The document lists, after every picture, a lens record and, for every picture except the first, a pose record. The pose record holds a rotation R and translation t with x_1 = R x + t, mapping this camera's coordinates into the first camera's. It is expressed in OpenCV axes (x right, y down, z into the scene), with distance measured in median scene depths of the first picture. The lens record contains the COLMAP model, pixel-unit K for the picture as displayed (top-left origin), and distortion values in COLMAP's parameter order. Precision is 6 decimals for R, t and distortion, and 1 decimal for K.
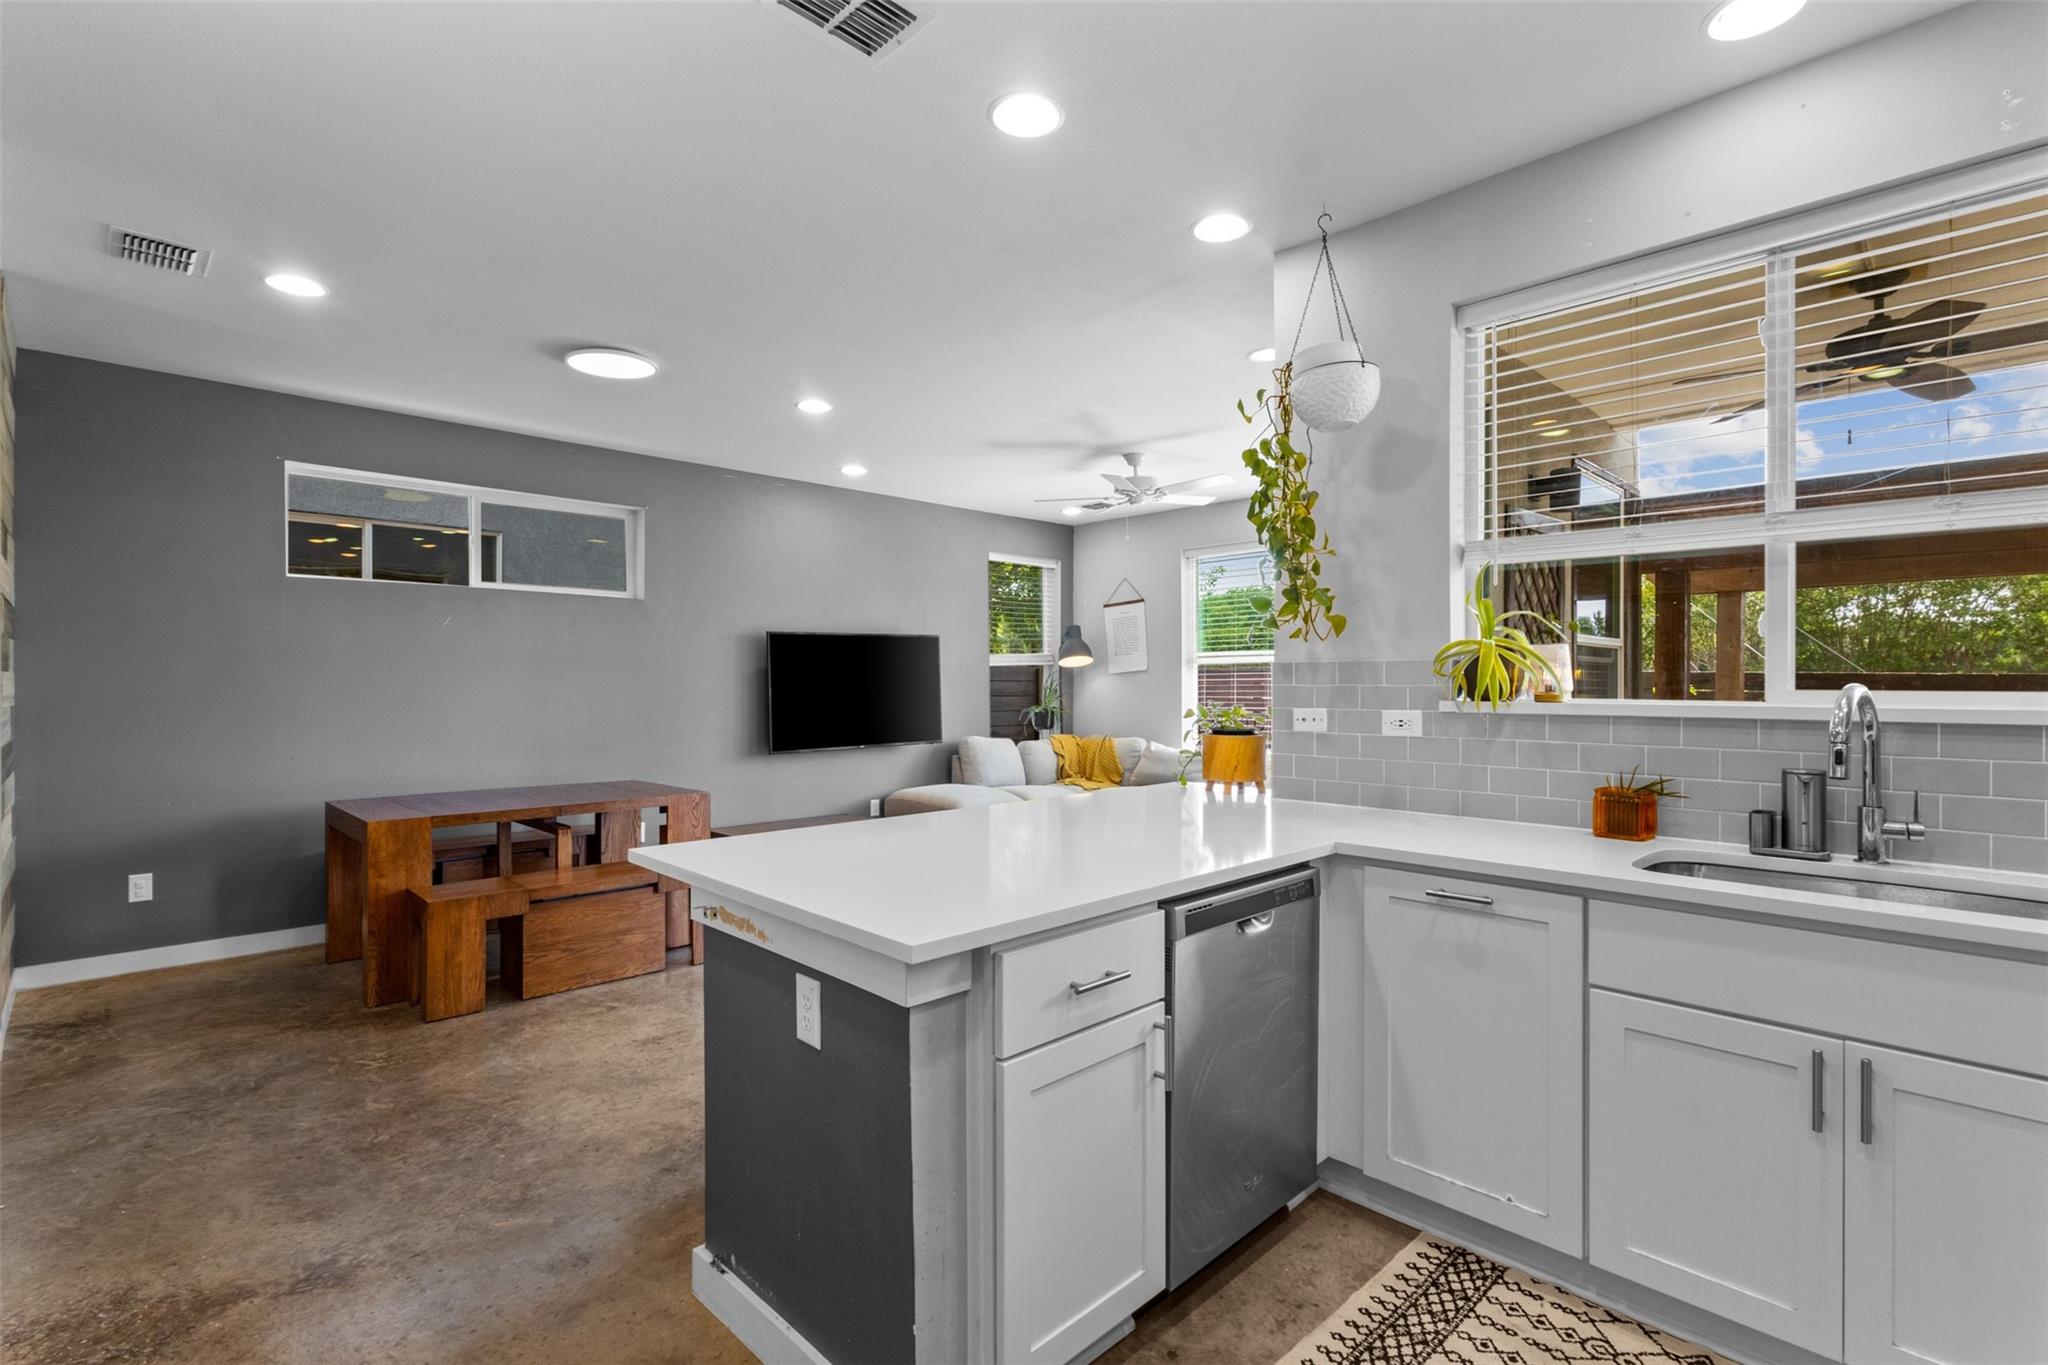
lens RADIAL K [[961.6, 0, 1003.4], [0, 961.6, 668.7], [0, 0, 1]] dist [-0.003172, 0.004167]
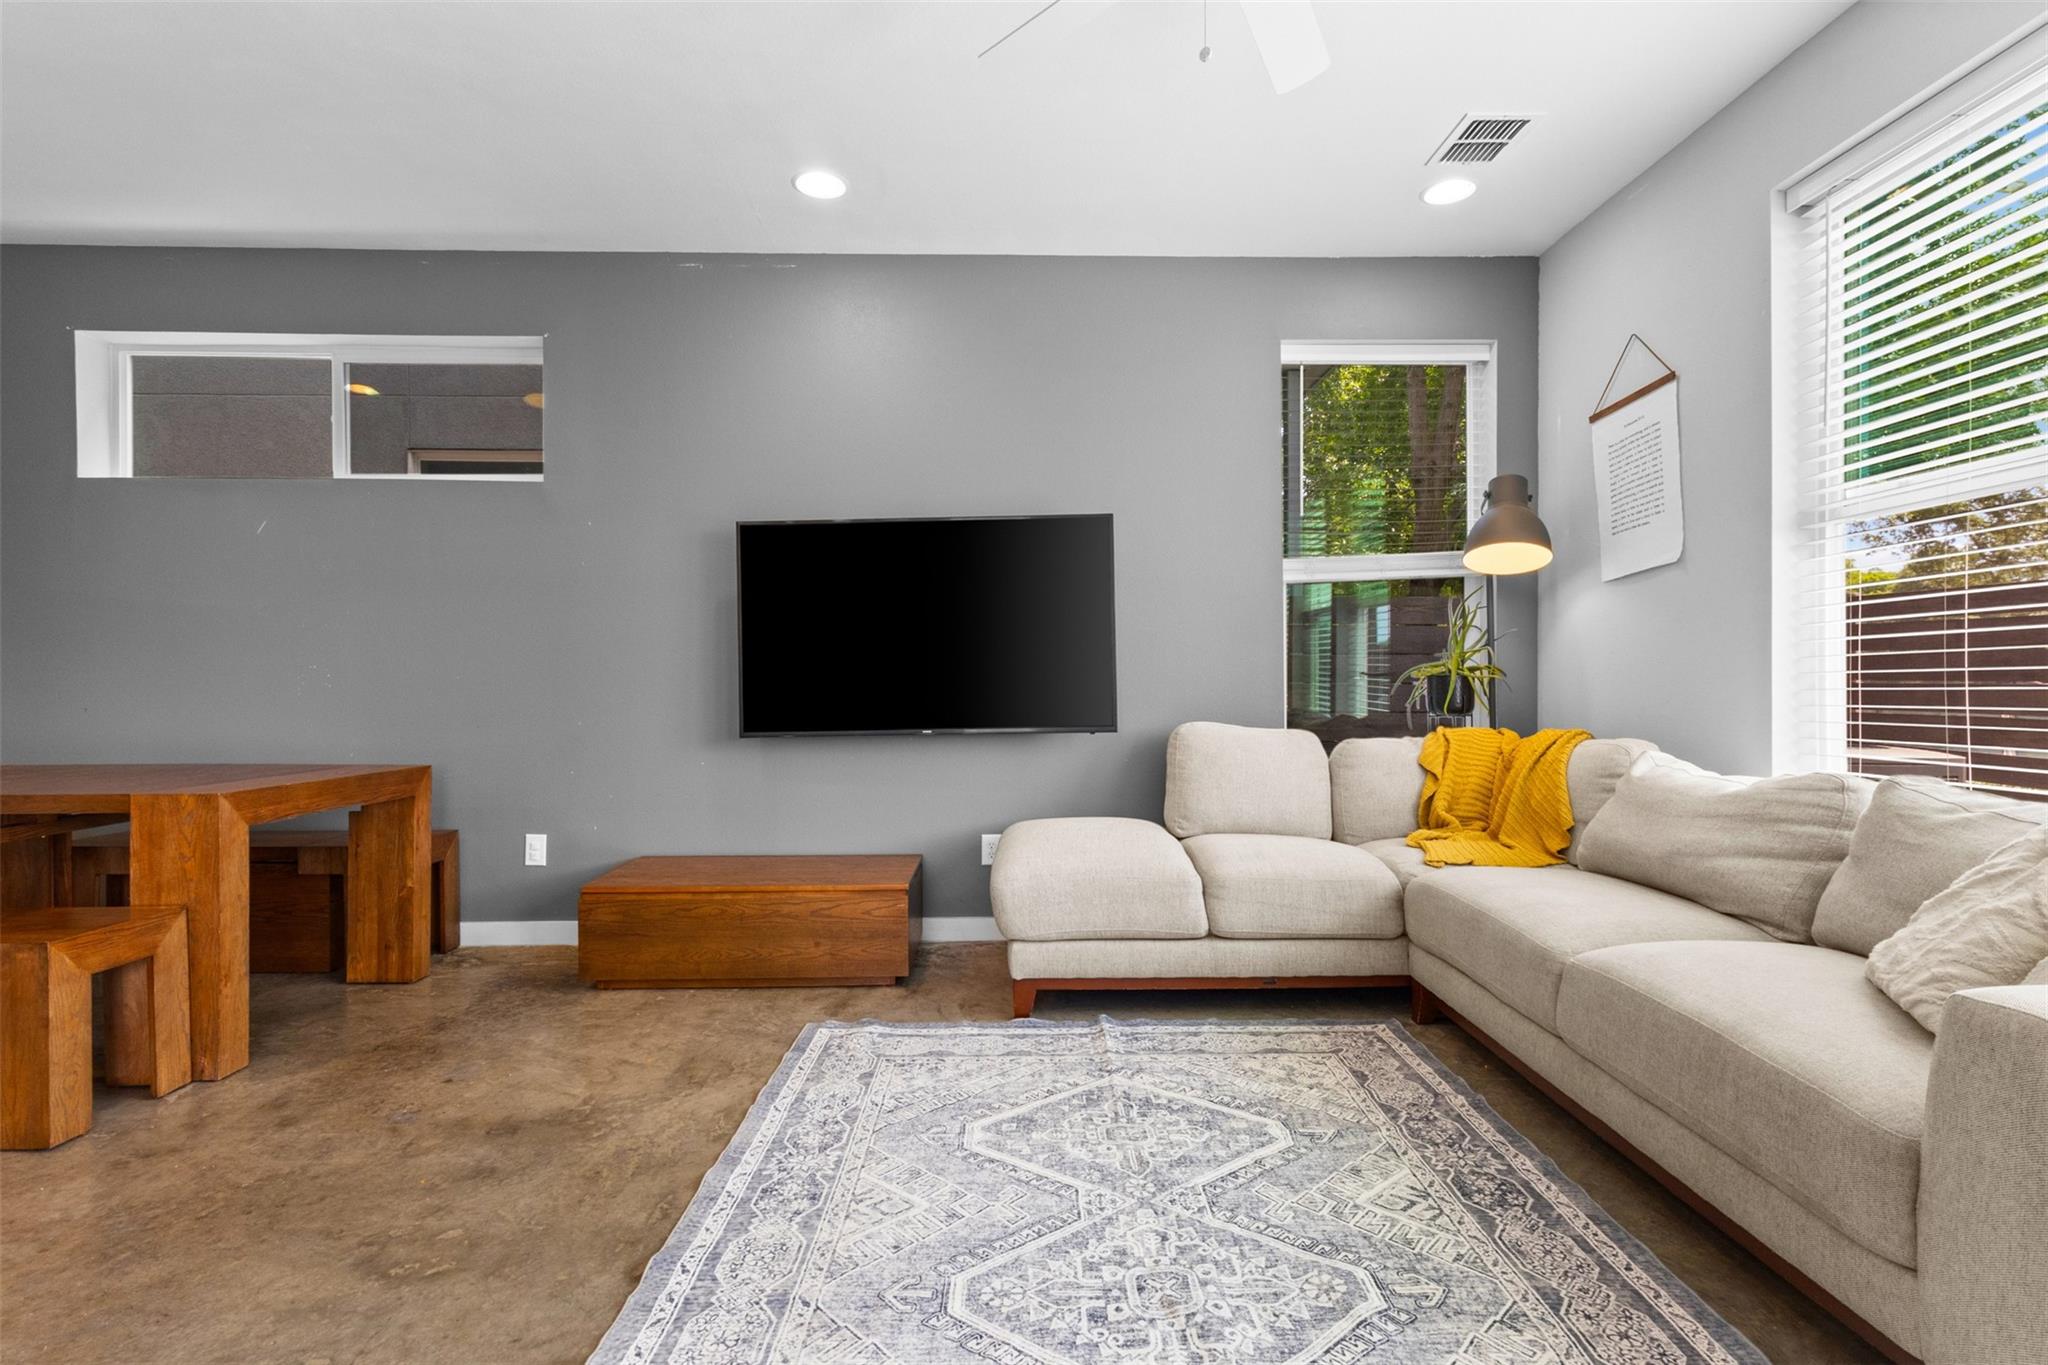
lens RADIAL K [[961.6, 0, 1023.2], [0, 961.6, 685.1], [0, 0, 1]] dist [-0.003172, 0.004167]
pose [[0.728387, -0.000407, -0.685166, 0.218994], [0.012827, 0.999833, 0.013042, 0.041662], [0.685046, -0.018288, 0.728271, 0.556142]]
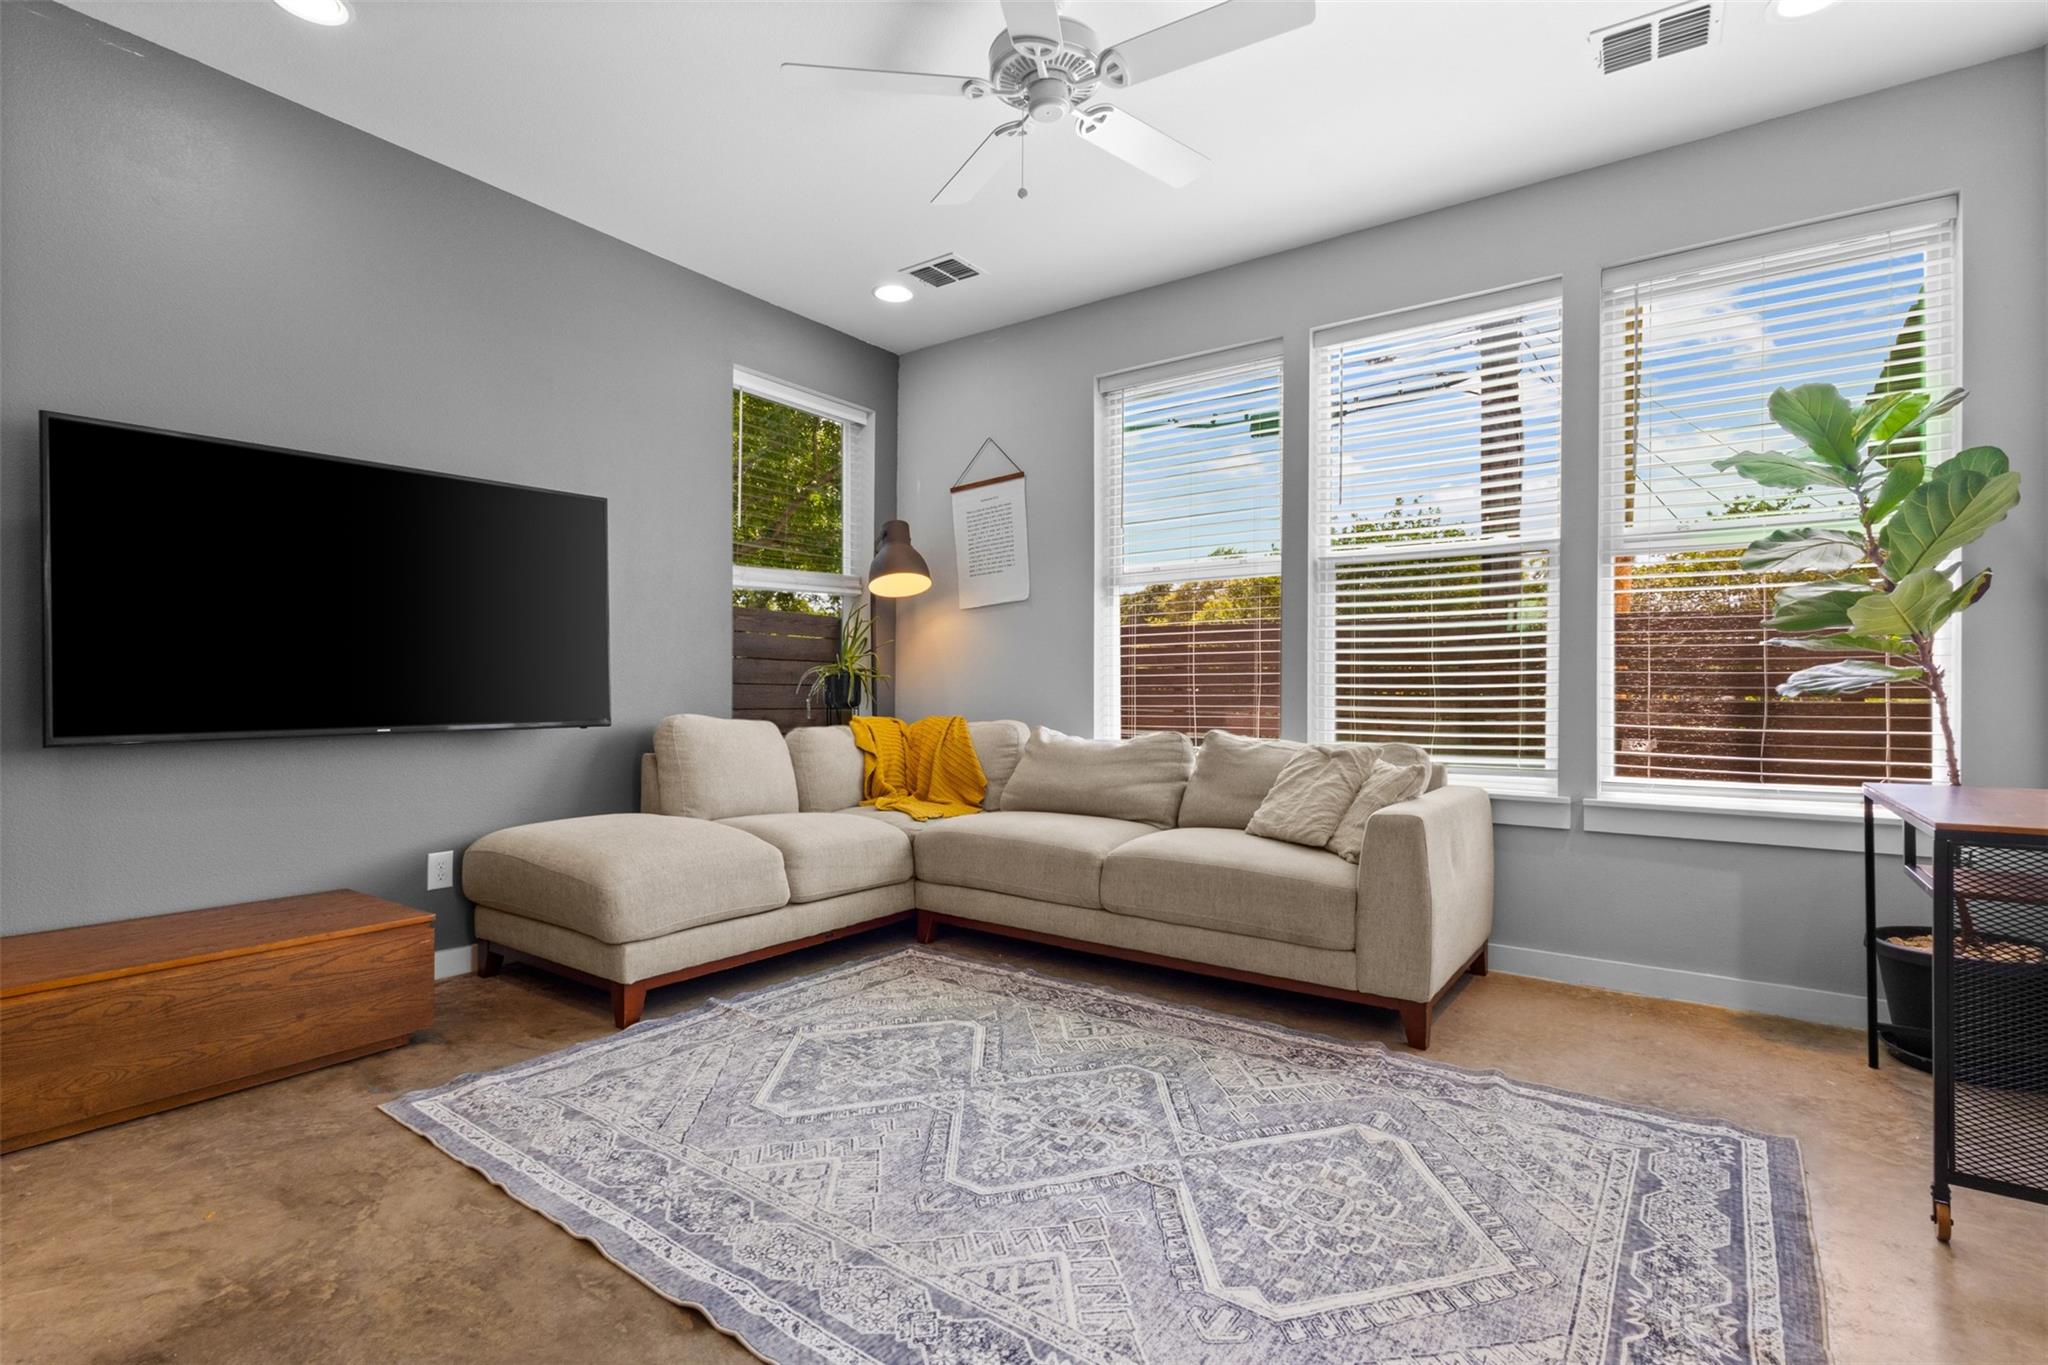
lens RADIAL K [[961.6, 0, 989.0], [0, 961.6, 680.3], [0, 0, 1]] dist [-0.003172, 0.004167]
pose [[0.987265, 0.008795, 0.158839, 0.039446], [-0.008931, 0.999960, 0.000148, 0.048083], [-0.158831, -0.001565, 0.987305, 0.458676]]
